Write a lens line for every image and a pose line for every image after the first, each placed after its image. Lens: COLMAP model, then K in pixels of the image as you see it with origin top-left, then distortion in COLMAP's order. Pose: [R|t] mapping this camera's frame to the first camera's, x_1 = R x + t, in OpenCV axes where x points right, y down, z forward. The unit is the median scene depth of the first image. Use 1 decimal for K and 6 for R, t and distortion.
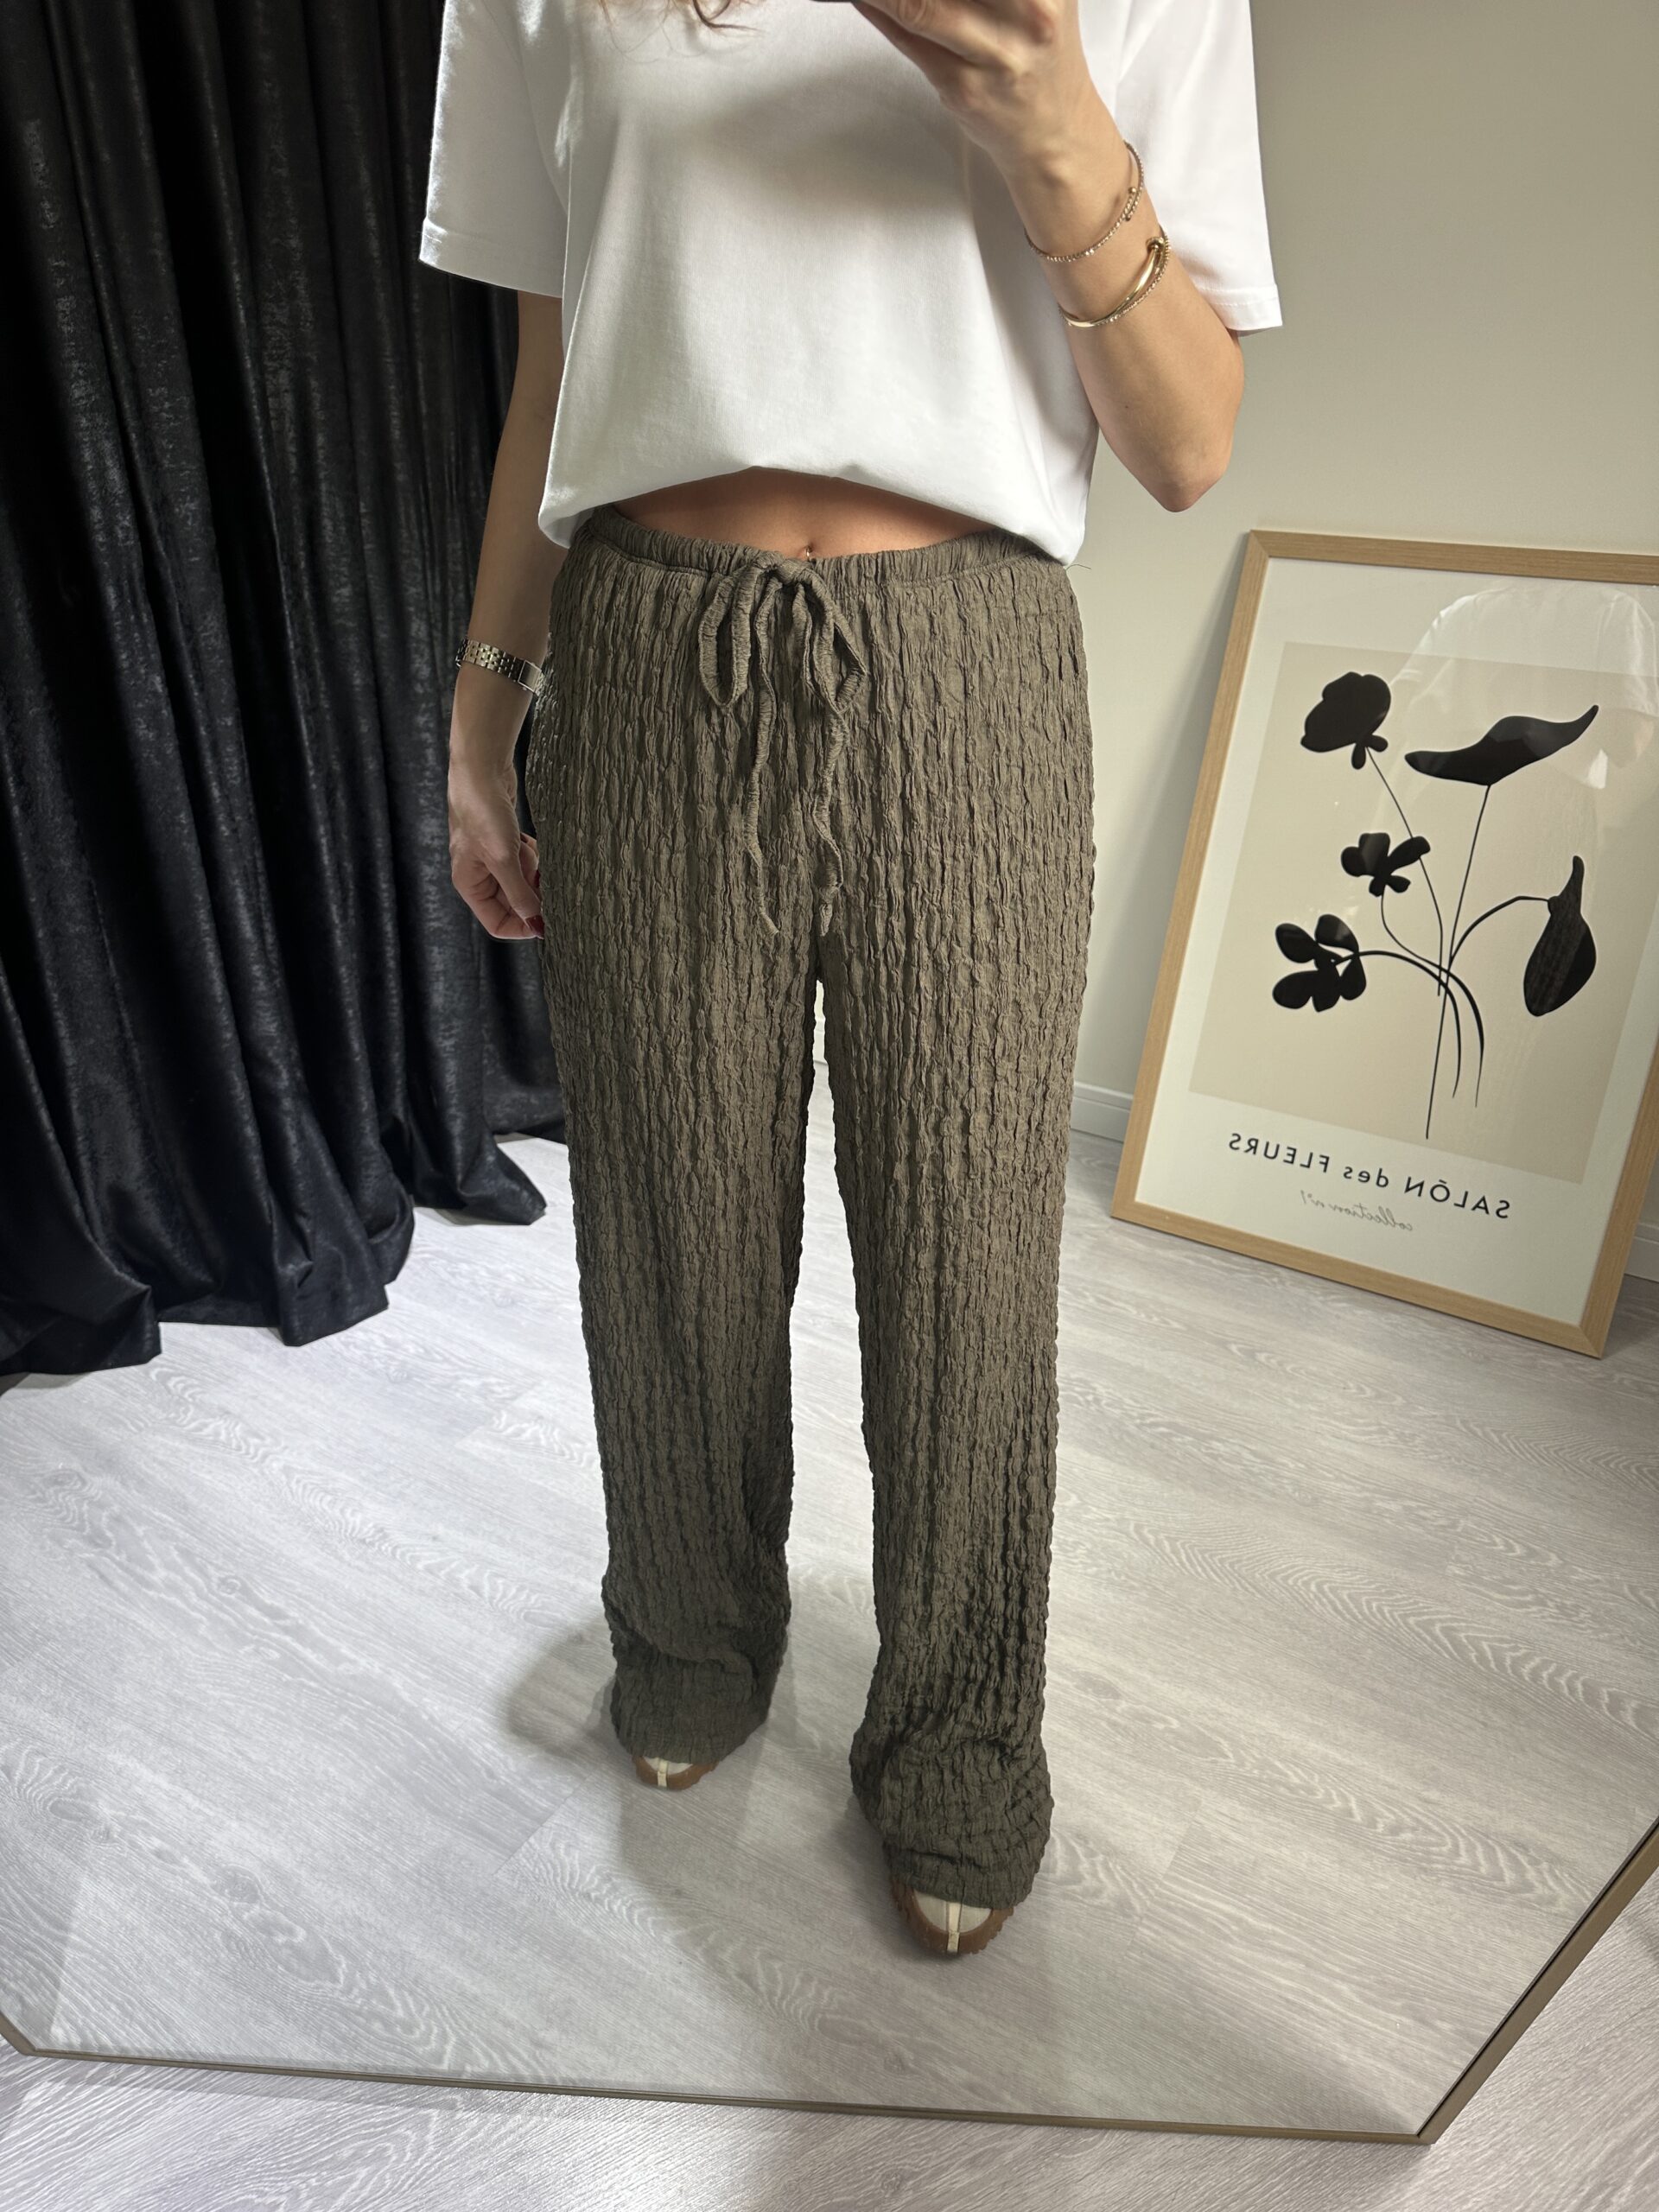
lens RADIAL K [[1561.2, 0, 802.8], [0, 1561.2, 1105.7], [0, 0, 1]] dist [0.016721, -0.036542]
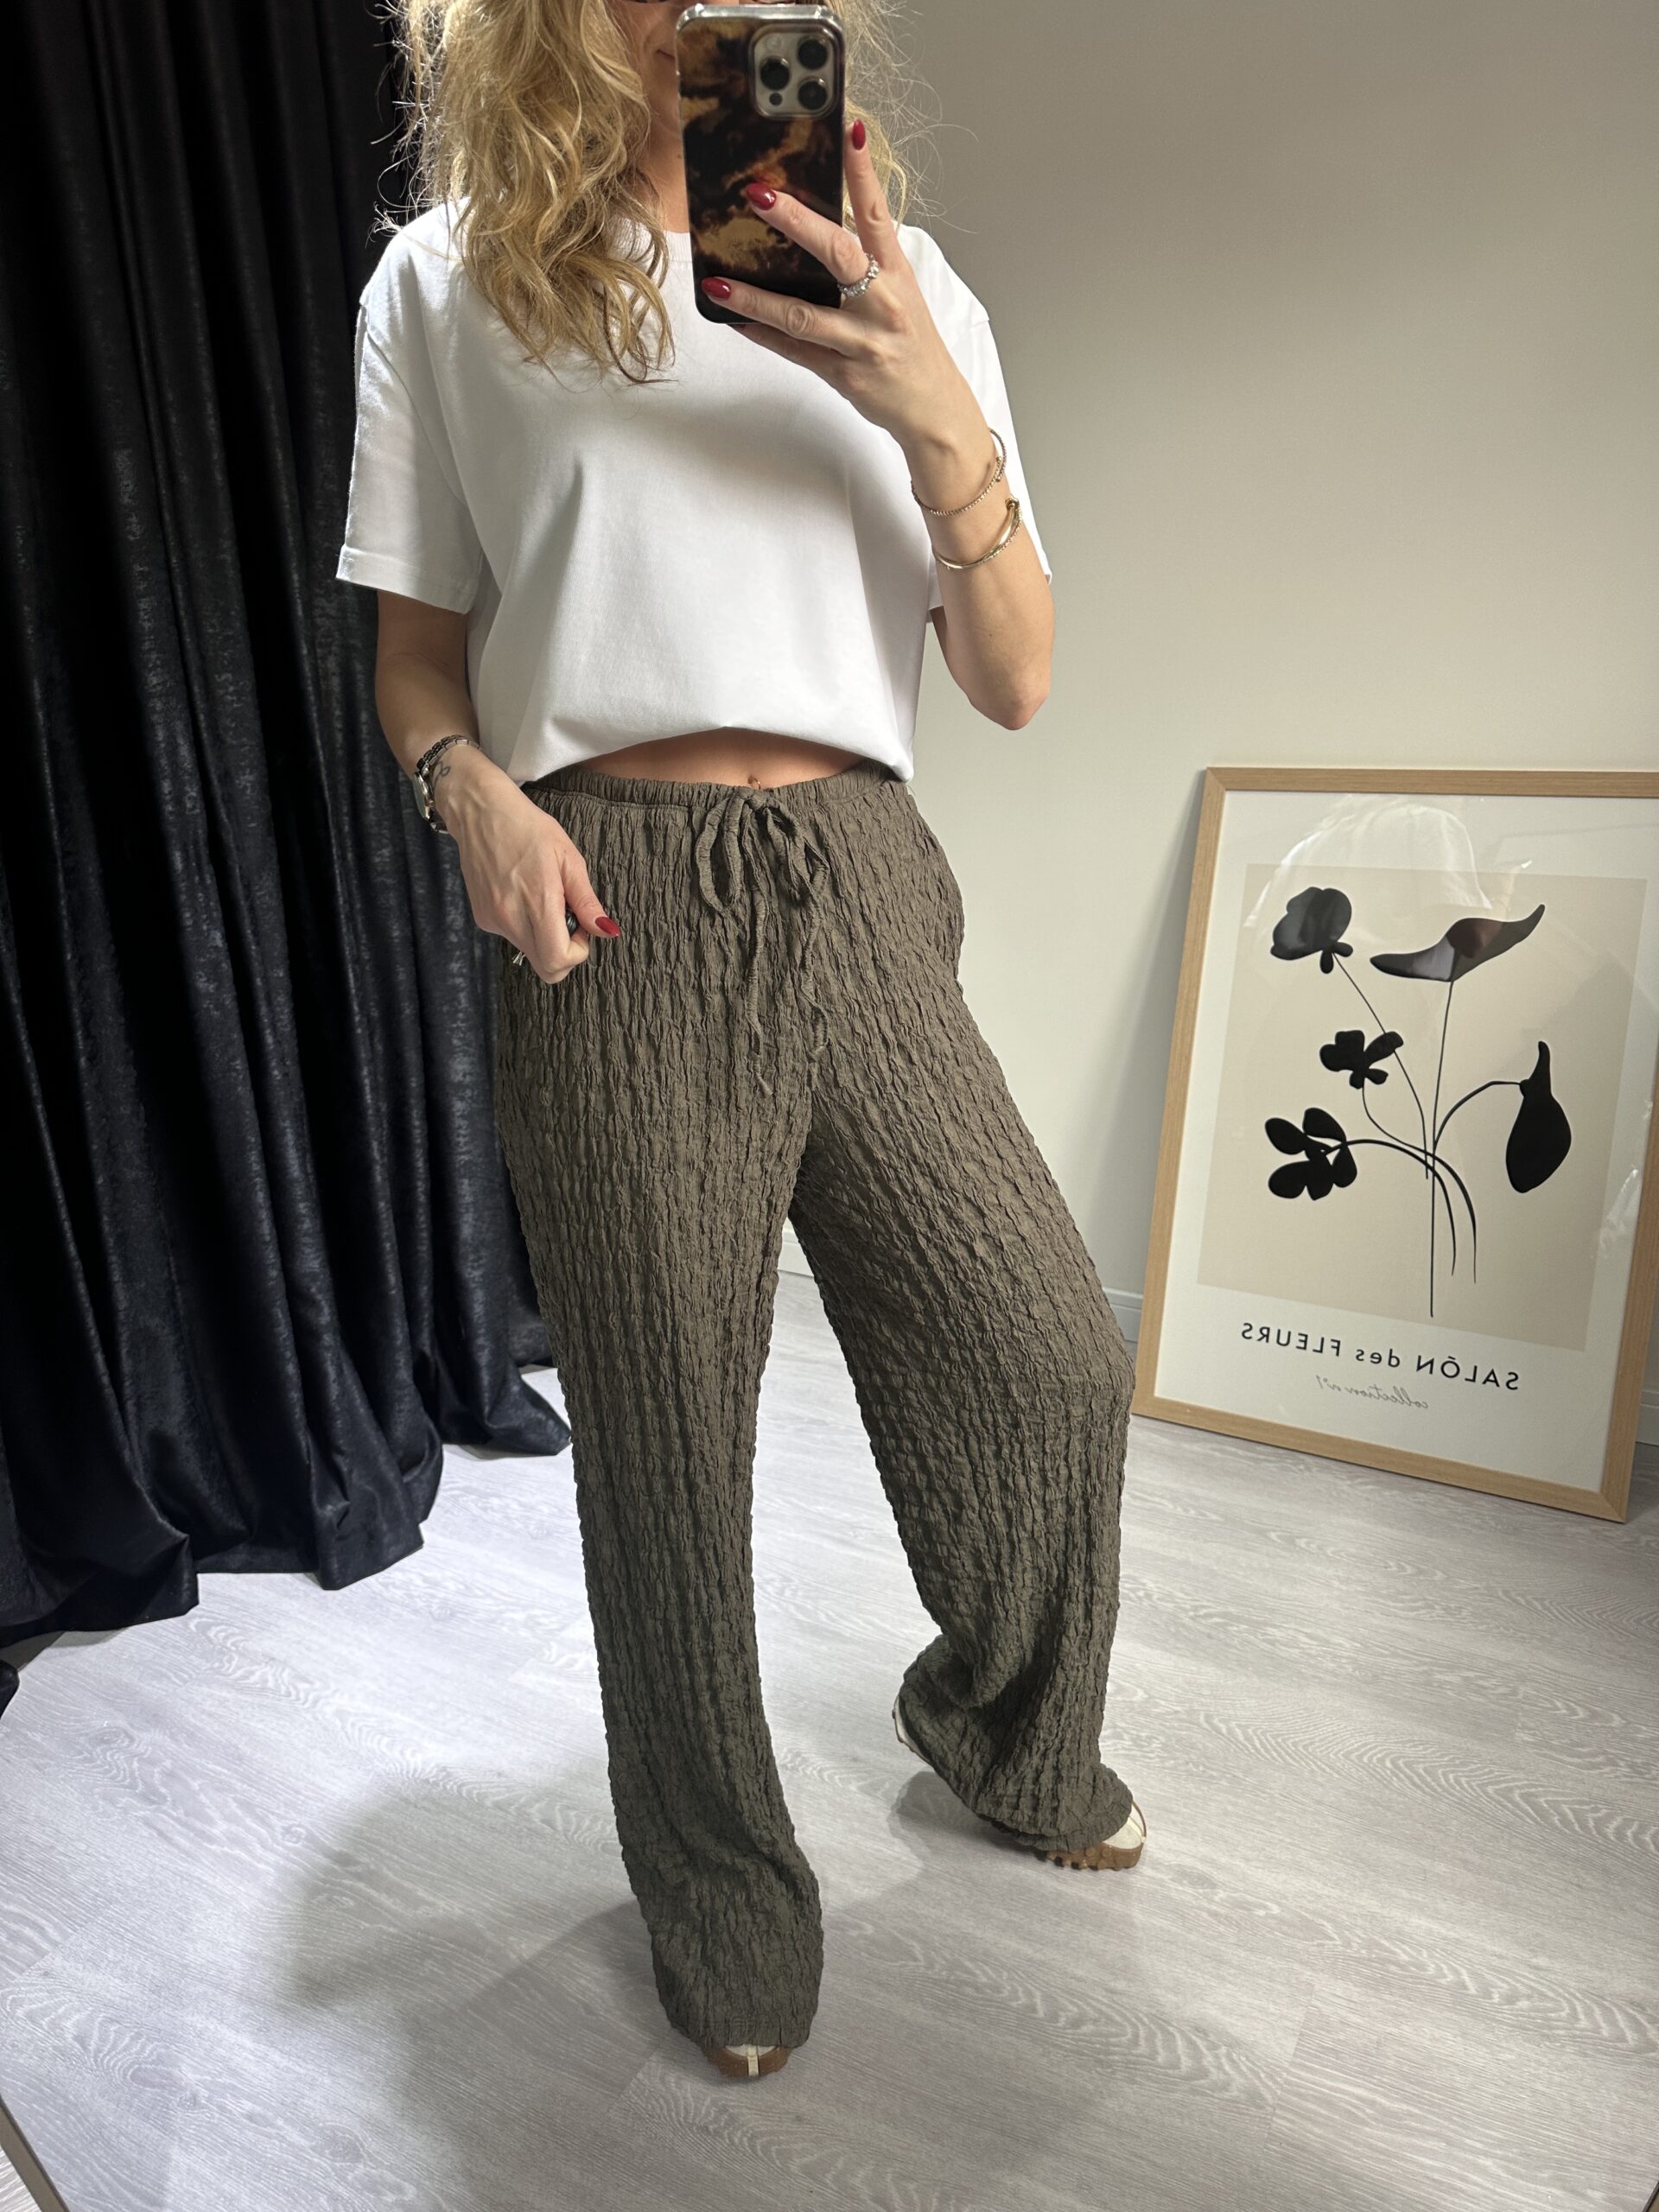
lens RADIAL K [[1561.2, 0, 811.8], [0, 1561.2, 1100.3], [0, 0, 1]] dist [0.016721, -0.036542]
pose [[0.997791, -0.047421, 0.046529, -0.061635], [0.054359, 0.985388, -0.161419, 0.028306], [-0.038195, 0.163592, 0.985788, -0.037376]]
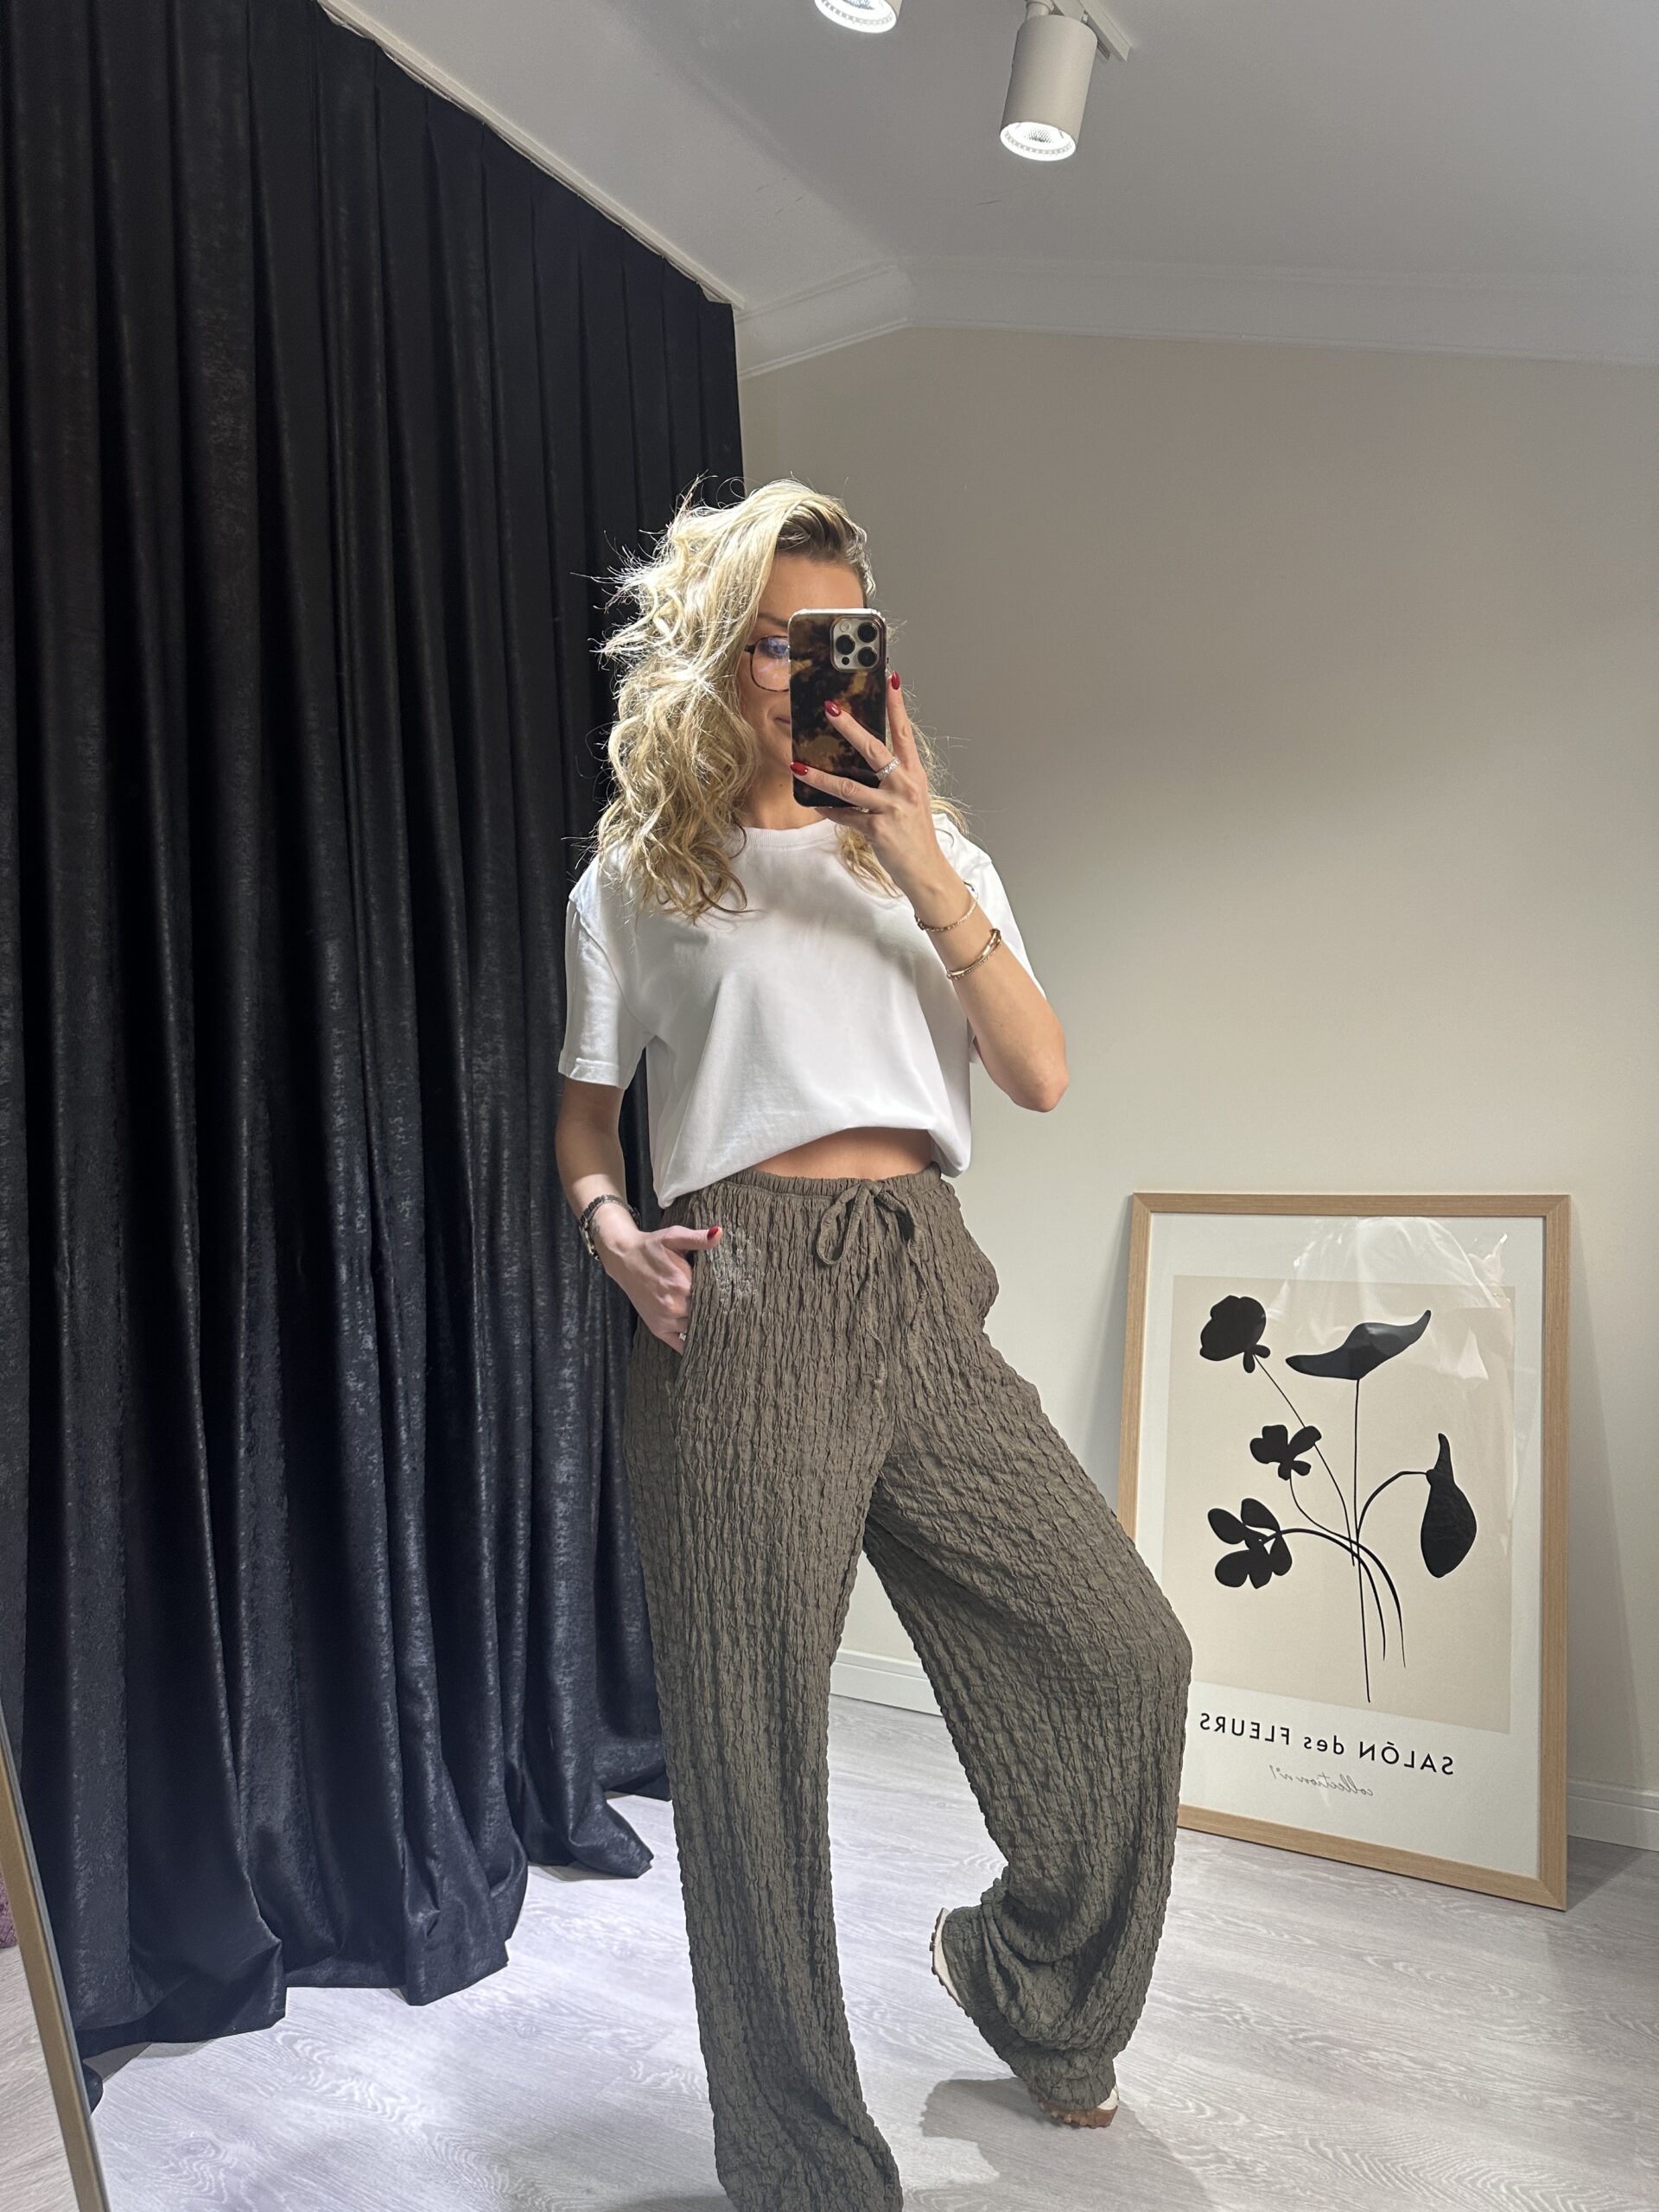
lens RADIAL K [[1561.2, 0, 828.4], [0, 1561.2, 1107.7], [0, 0, 1]] dist [0.016721, -0.036542]
pose [[0.998918, -0.037504, 0.027509, -0.082743], [0.045748, 0.898927, -0.435703, 0.096114], [-0.008388, 0.436490, 0.899670, -0.140758]]
